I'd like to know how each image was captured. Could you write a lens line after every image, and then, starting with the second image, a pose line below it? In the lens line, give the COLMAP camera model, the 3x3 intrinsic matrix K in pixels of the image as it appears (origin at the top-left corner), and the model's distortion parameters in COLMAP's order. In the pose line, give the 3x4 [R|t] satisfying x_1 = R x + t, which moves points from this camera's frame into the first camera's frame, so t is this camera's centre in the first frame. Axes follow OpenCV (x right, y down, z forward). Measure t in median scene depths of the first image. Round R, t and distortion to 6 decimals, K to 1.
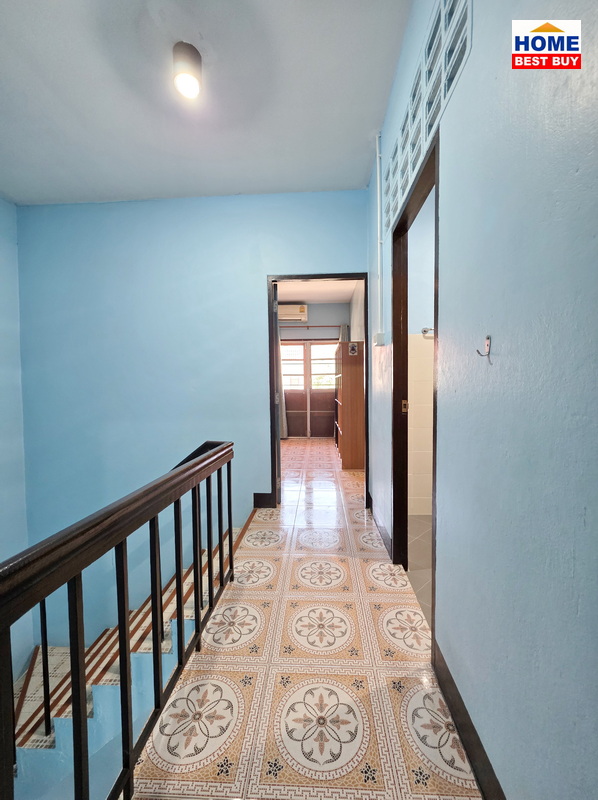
lens RADIAL K [[316.6, 0, 300.7], [0, 316.6, 400.0], [0, 0, 1]] dist [-0.014461, -0.001120]
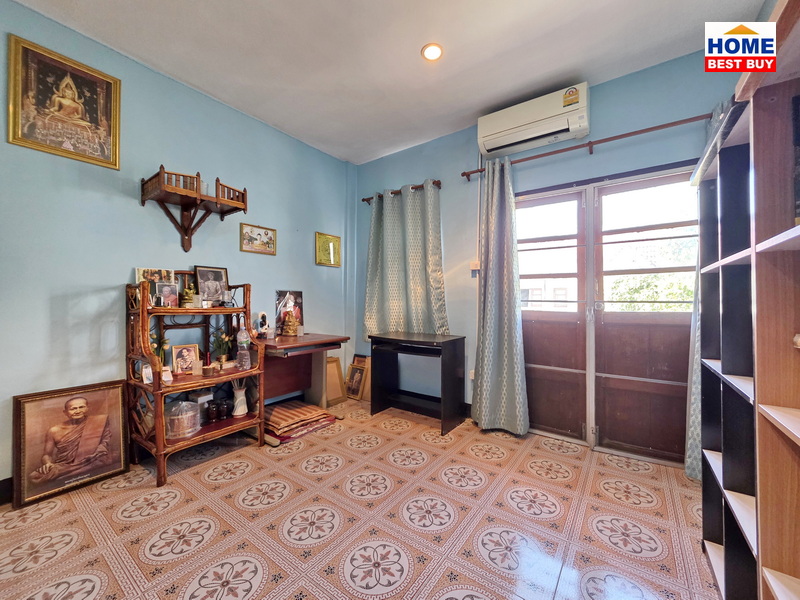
lens RADIAL K [[316.6, 0, 395.2], [0, 316.6, 301.6], [0, 0, 1]] dist [-0.014461, -0.001120]
pose [[0.838065, 0.008287, -0.545508, 0.032586], [-0.028267, 0.999201, -0.028248, -0.029965], [0.544838, 0.039093, 0.837629, 0.563845]]
